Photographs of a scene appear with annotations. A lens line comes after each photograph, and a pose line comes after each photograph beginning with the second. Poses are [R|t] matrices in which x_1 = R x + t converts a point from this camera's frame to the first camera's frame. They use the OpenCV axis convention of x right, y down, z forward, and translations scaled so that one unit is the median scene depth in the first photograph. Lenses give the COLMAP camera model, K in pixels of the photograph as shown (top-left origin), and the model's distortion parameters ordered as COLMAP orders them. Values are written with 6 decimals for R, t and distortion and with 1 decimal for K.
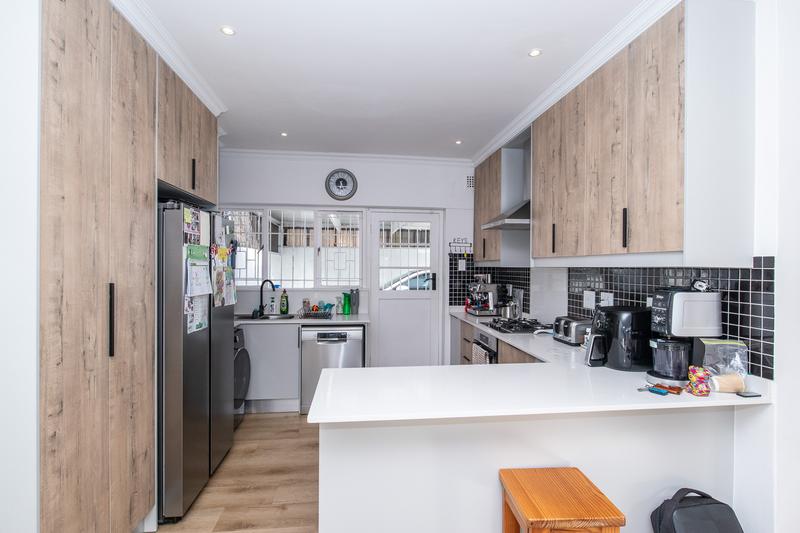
lens RADIAL K [[397.7, 0, 404.4], [0, 397.7, 265.3], [0, 0, 1]] dist [-0.002183, 0.000021]
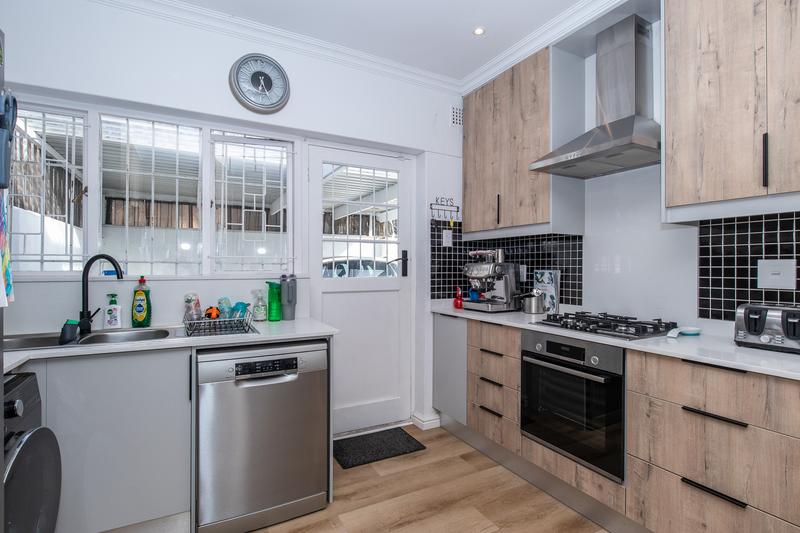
lens RADIAL K [[397.7, 0, 404.4], [0, 397.7, 265.3], [0, 0, 1]] dist [-0.002183, 0.000021]
pose [[0.930989, -0.004154, 0.365025, -0.184264], [0.003102, 0.999989, 0.003467, 0.046934], [-0.365035, -0.002096, 0.930991, 0.440493]]
